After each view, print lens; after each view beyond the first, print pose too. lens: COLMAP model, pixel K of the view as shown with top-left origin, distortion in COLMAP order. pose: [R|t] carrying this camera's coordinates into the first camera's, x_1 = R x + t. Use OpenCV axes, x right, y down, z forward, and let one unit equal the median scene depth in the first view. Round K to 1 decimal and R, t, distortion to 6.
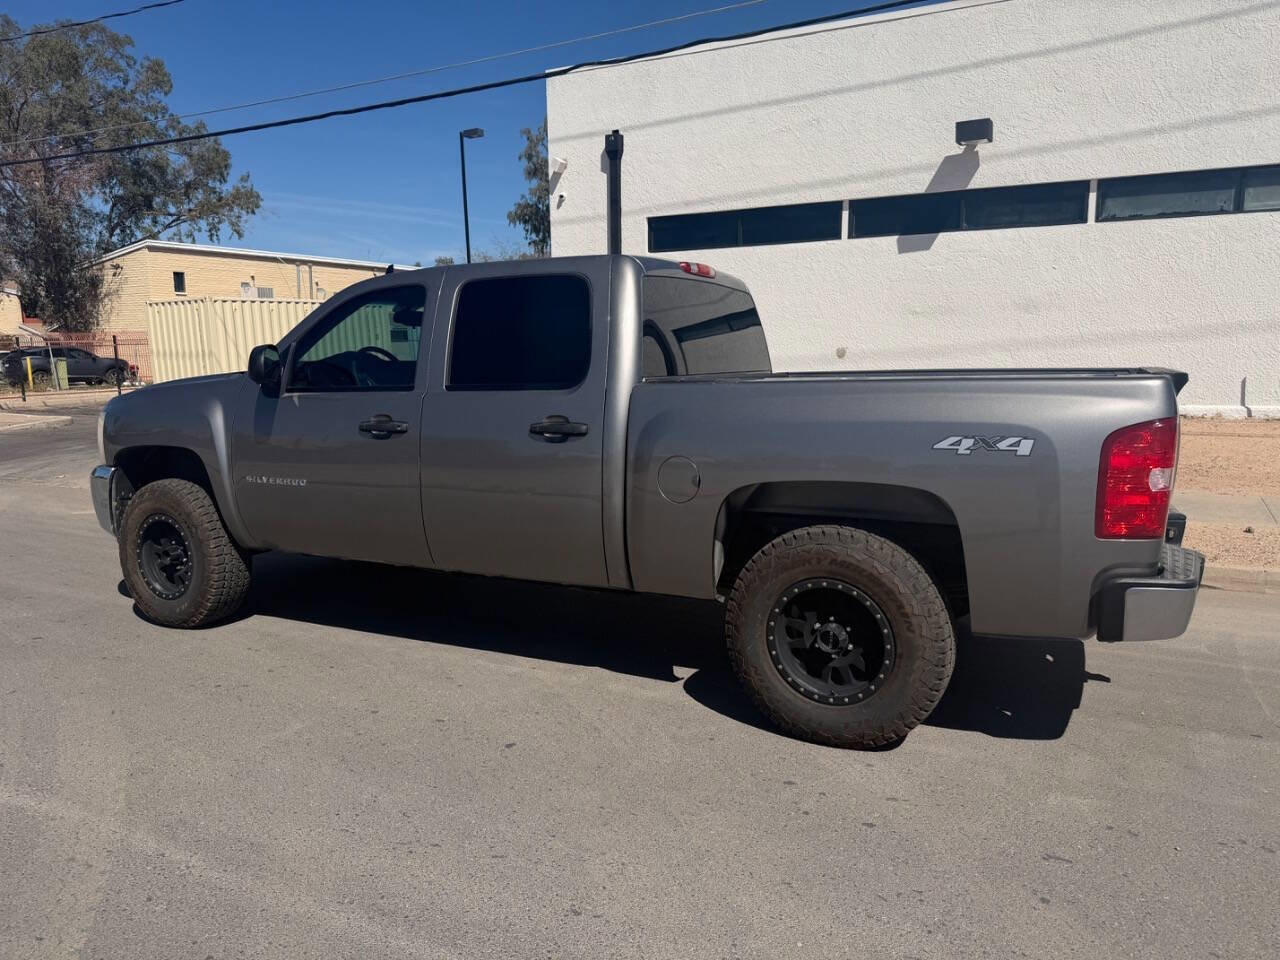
lens RADIAL K [[898.0, 0, 654.7], [0, 898.0, 479.1], [0, 0, 1]] dist [0.025429, -0.043181]
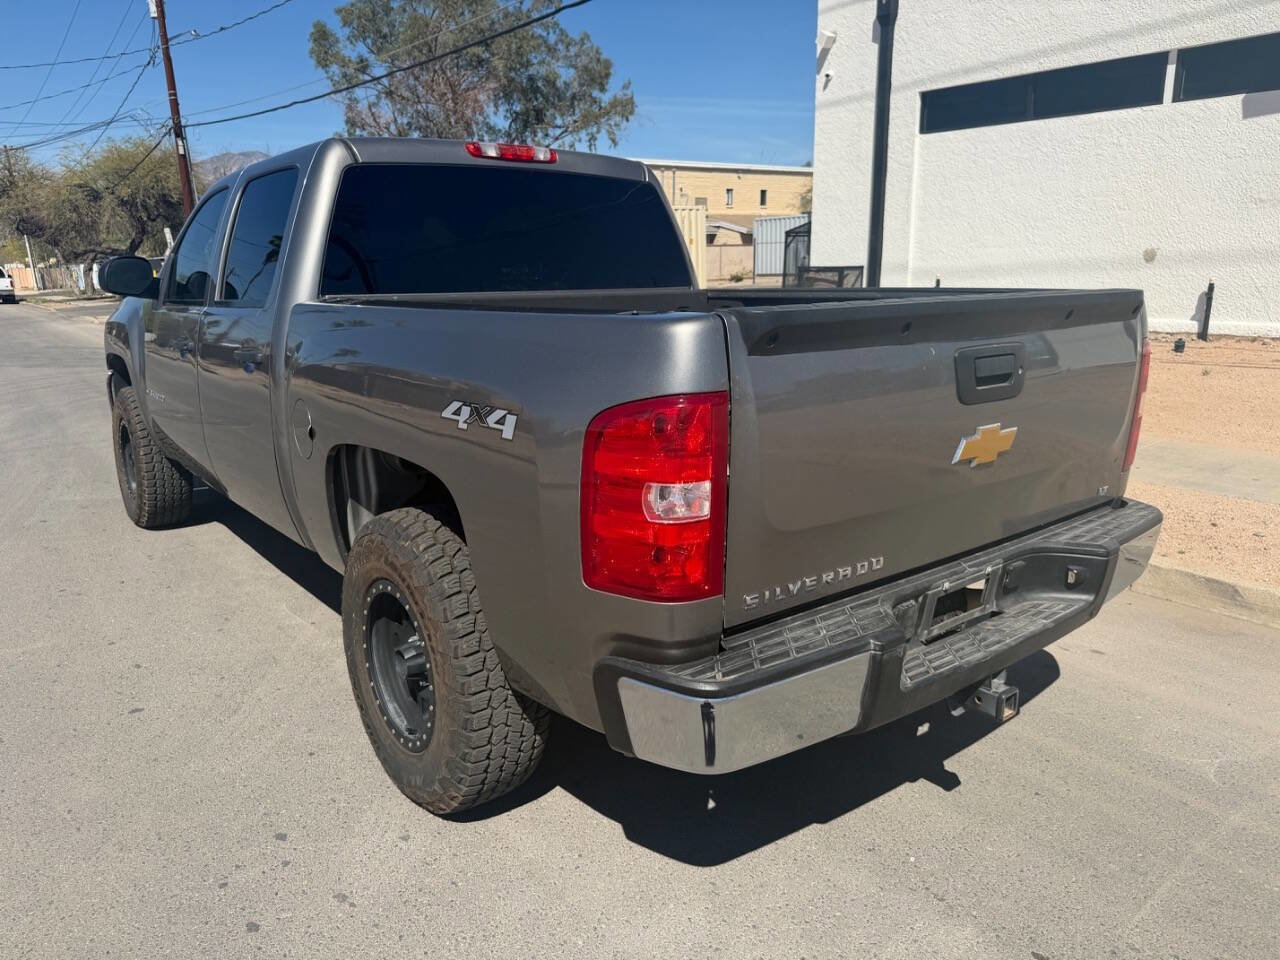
lens RADIAL K [[918.4, 0, 634.0], [0, 918.4, 479.7], [0, 0, 1]] dist [-0.005496, -0.011185]
pose [[0.906944, 0.094802, -0.410444, 0.150140], [-0.053866, 0.992448, 0.110205, -0.013446], [0.417792, -0.077841, 0.905202, 0.095008]]
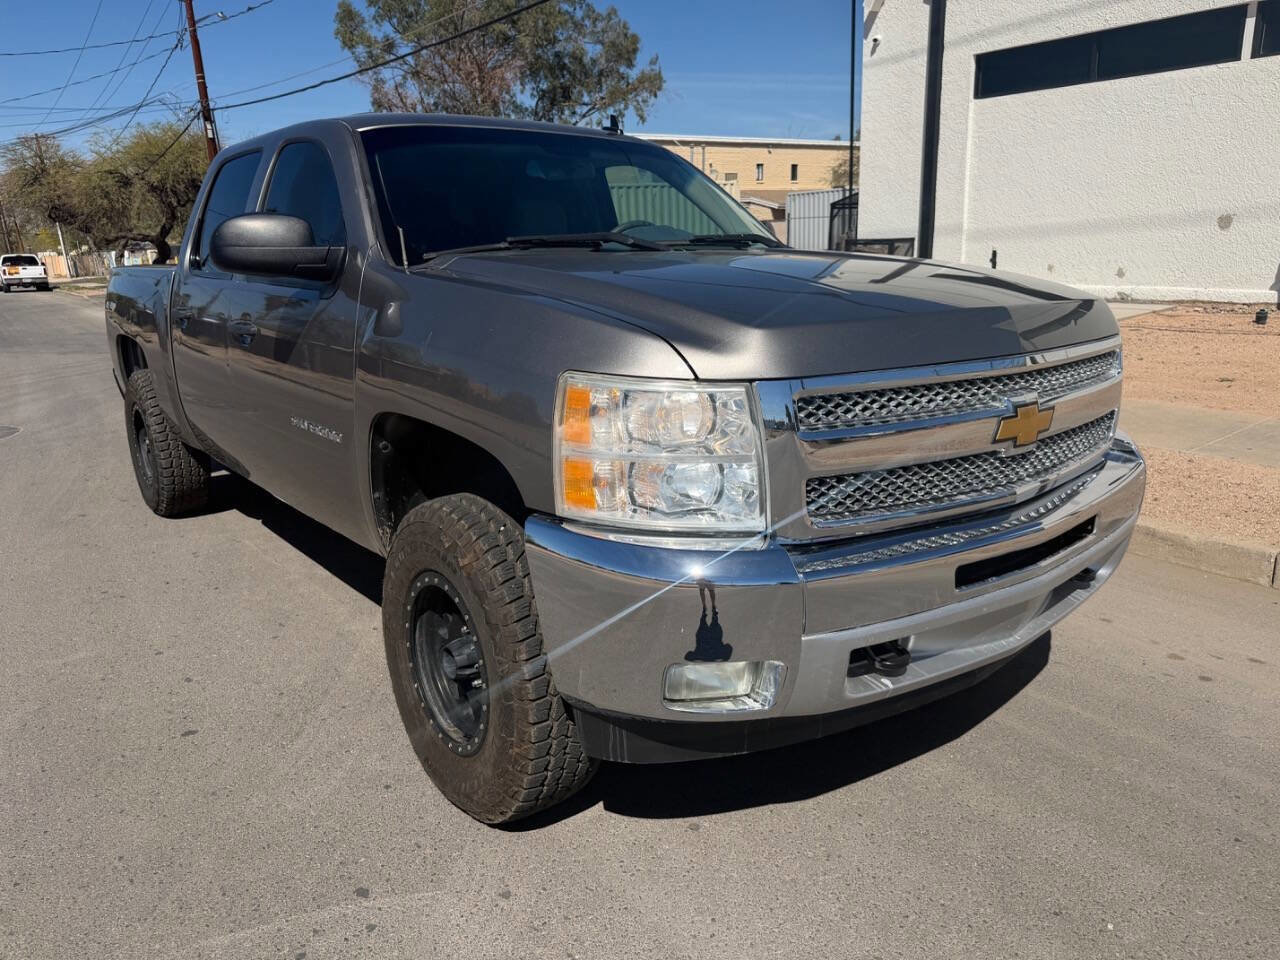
lens RADIAL K [[922.4, 0, 635.2], [0, 922.4, 473.9], [0, 0, 1]] dist [-0.008744, -0.005876]
pose [[0.895296, 0.093651, -0.435517, 0.125122], [-0.042272, 0.991101, 0.126221, -0.012617], [0.443462, -0.094595, 0.891287, 0.110078]]
